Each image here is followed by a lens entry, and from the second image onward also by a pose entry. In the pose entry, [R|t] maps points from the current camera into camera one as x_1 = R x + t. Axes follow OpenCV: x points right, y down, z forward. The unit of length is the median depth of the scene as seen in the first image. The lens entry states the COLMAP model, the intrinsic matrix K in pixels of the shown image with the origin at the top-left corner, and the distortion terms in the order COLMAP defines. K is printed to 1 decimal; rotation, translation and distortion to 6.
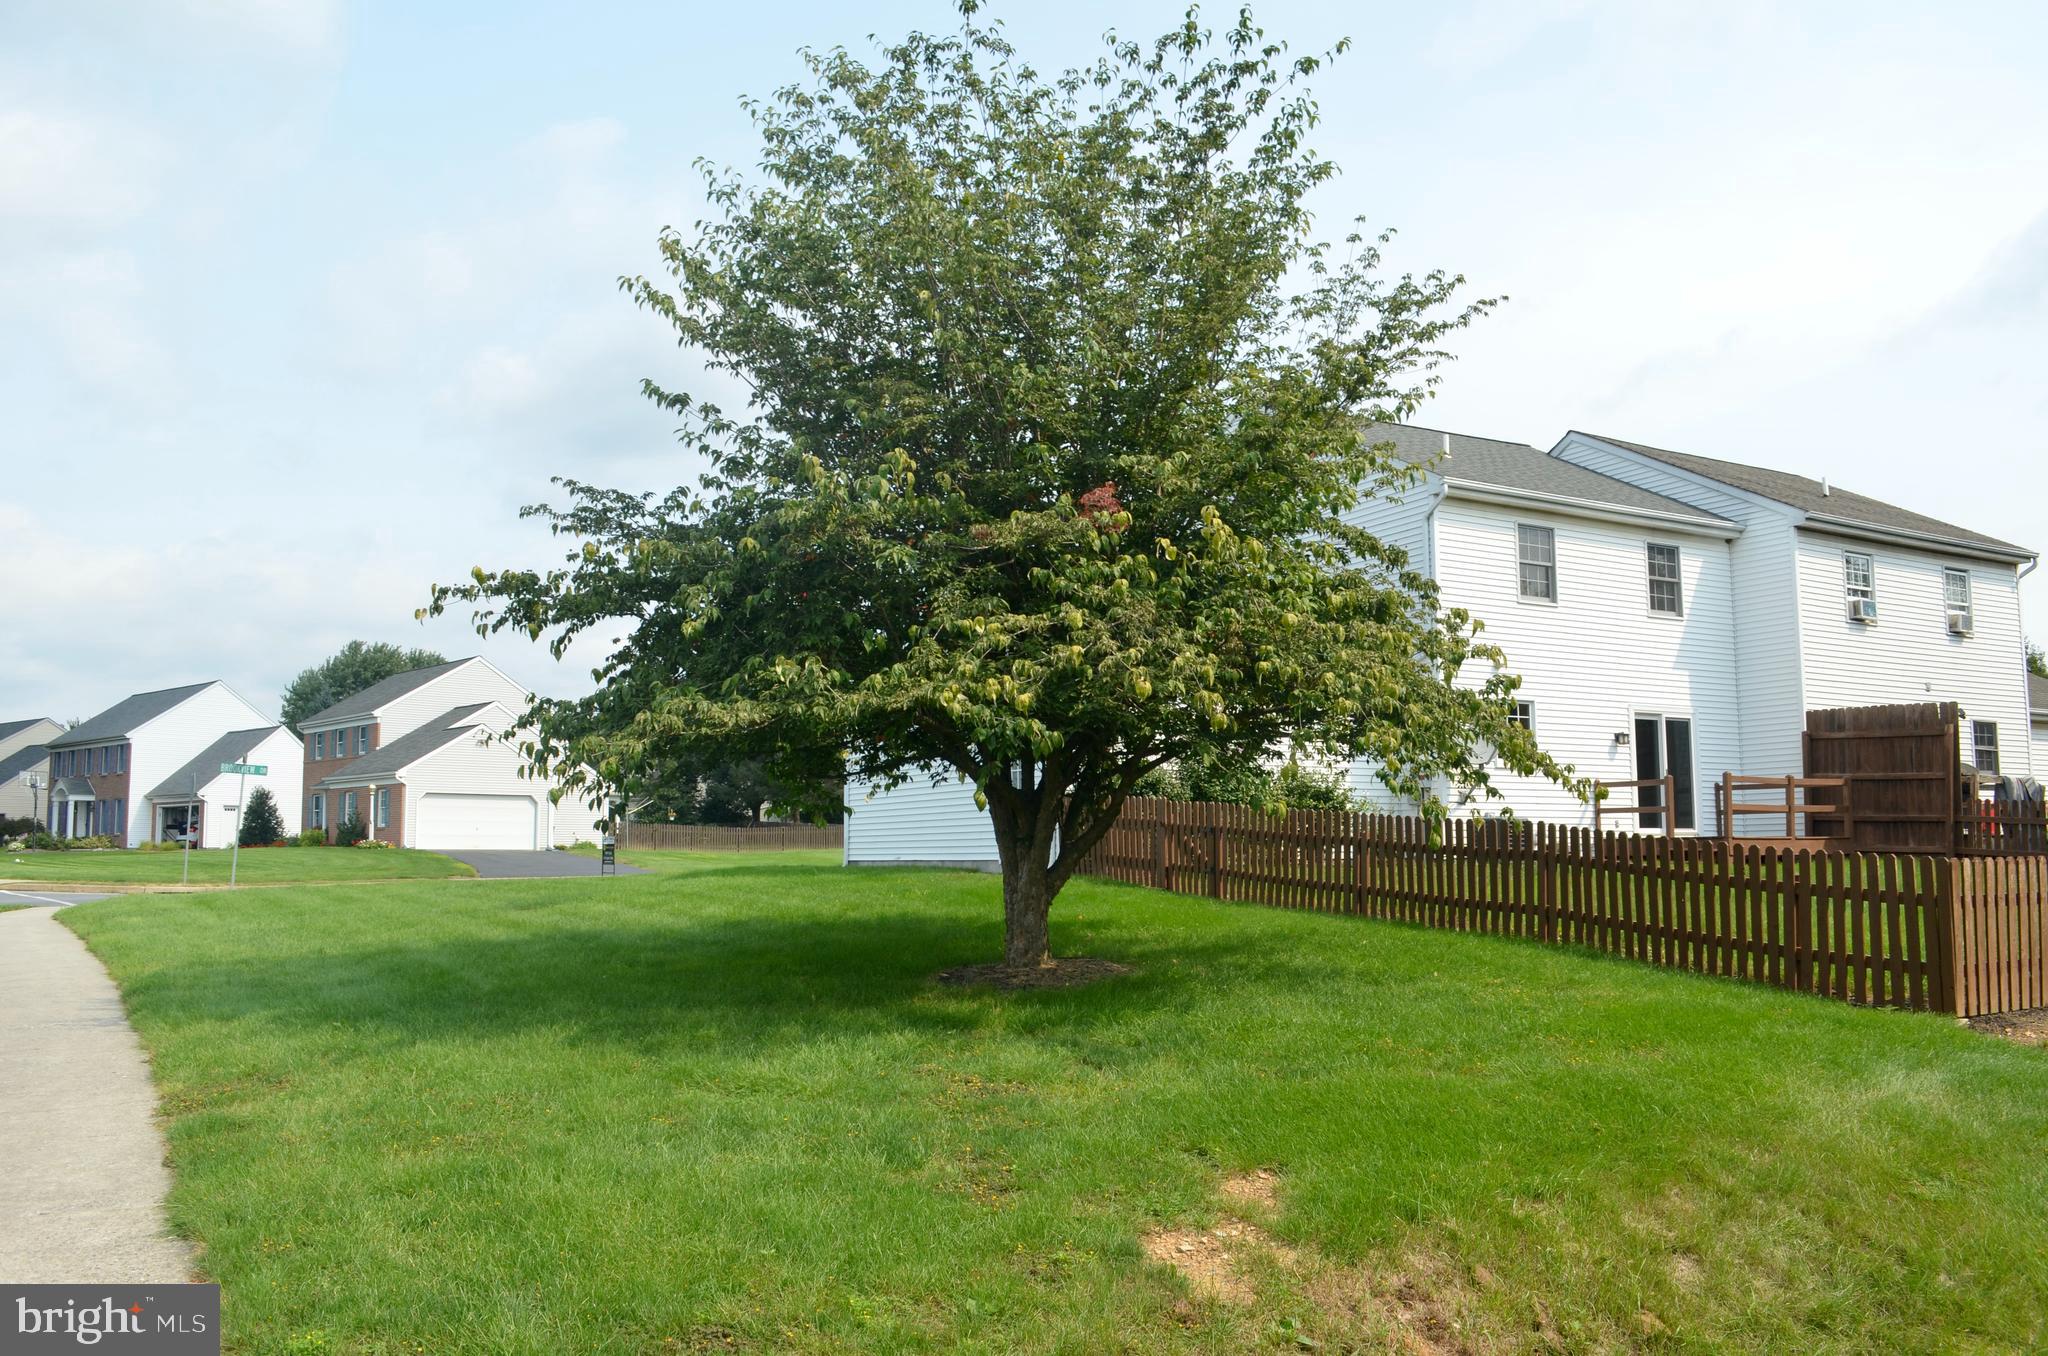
lens RADIAL K [[1555.4, 0, 1024.0], [0, 1555.4, 678.0], [0, 0, 1]] dist [-0.081286, 0.004358]
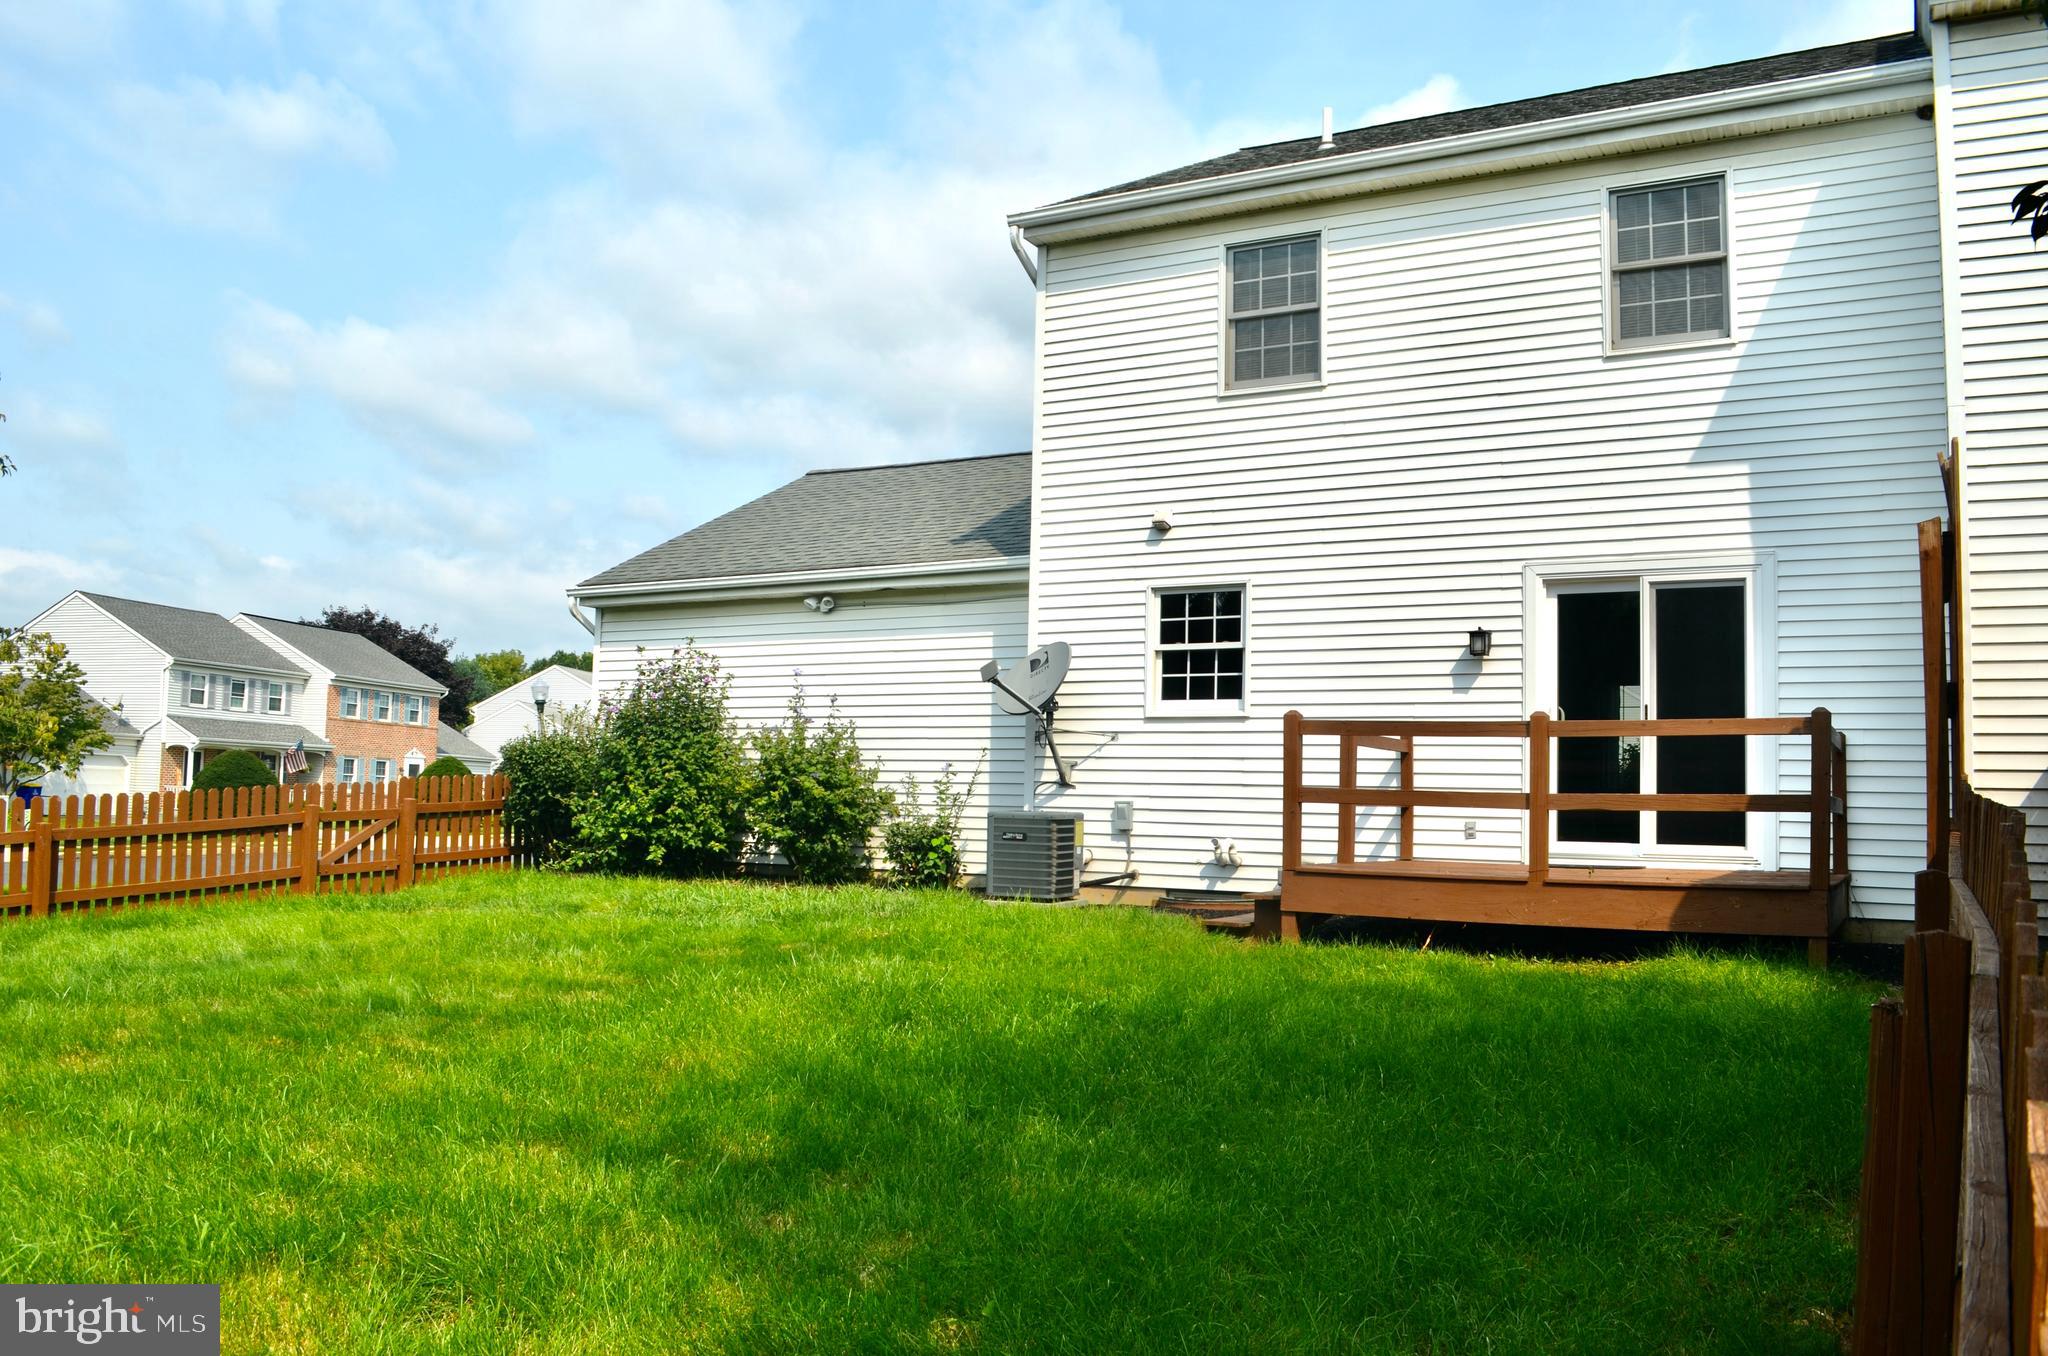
lens RADIAL K [[1523.8, 0, 1027.4], [0, 1523.8, 756.0], [0, 0, 1]] dist [-0.091374, 0.001389]
pose [[0.545702, -0.029342, -0.837465, 0.693844], [0.058038, 0.998310, 0.002841, 0.064603], [0.835967, -0.050155, 0.546483, 0.649338]]
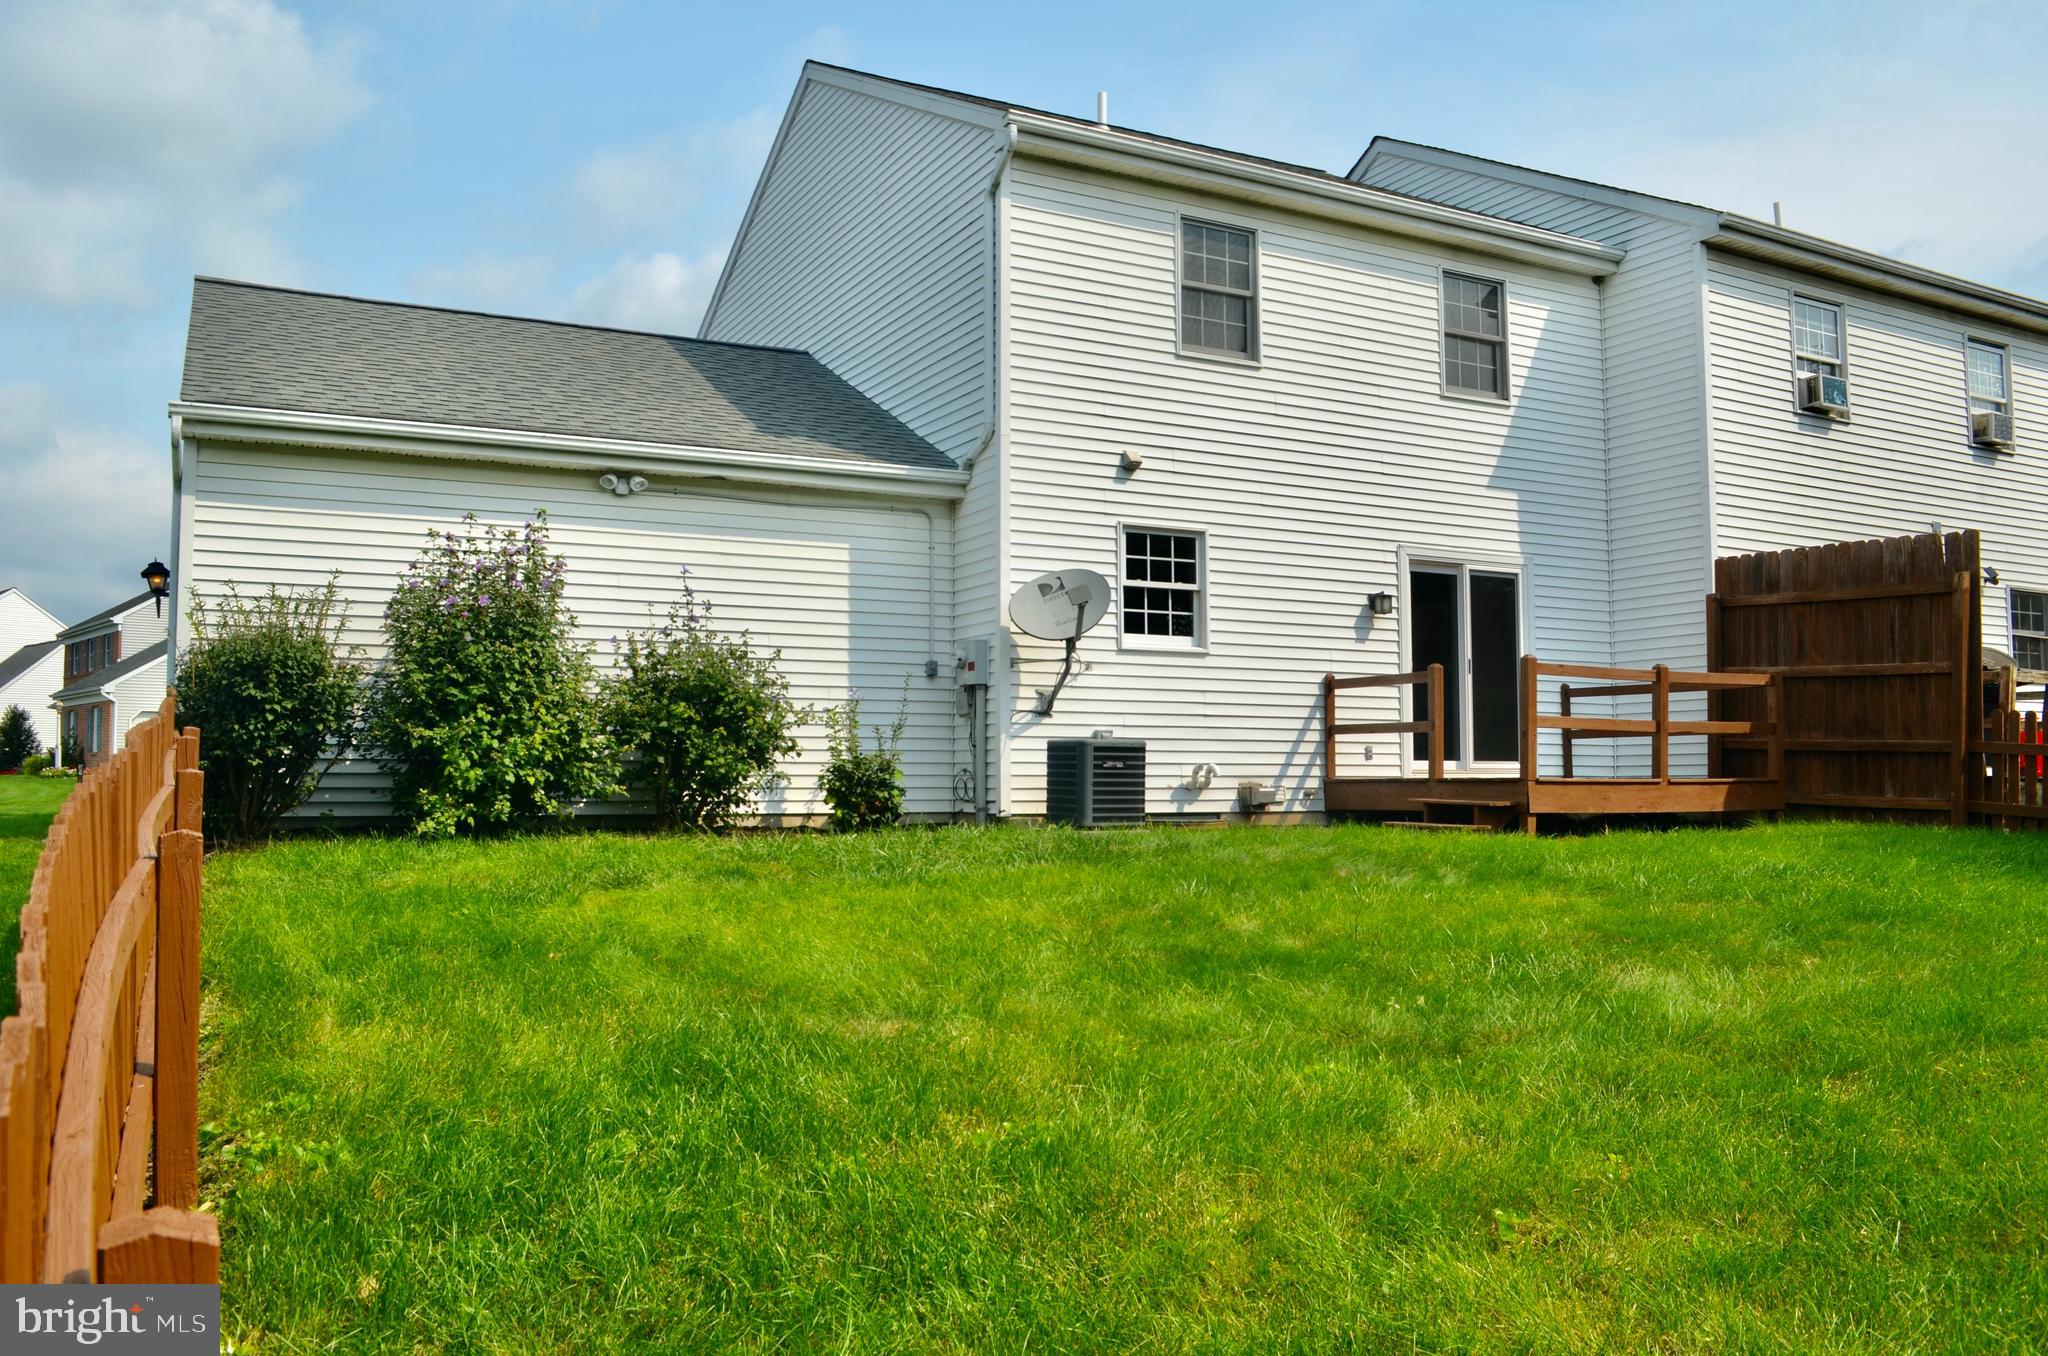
lens RADIAL K [[1555.4, 0, 1024.0], [0, 1555.4, 678.0], [0, 0, 1]] dist [-0.081286, 0.004358]
pose [[0.999732, 0.001049, -0.023107, 0.272535], [0.000087, 0.998793, 0.049122, 0.039126], [0.023130, -0.049111, 0.998525, 0.424743]]
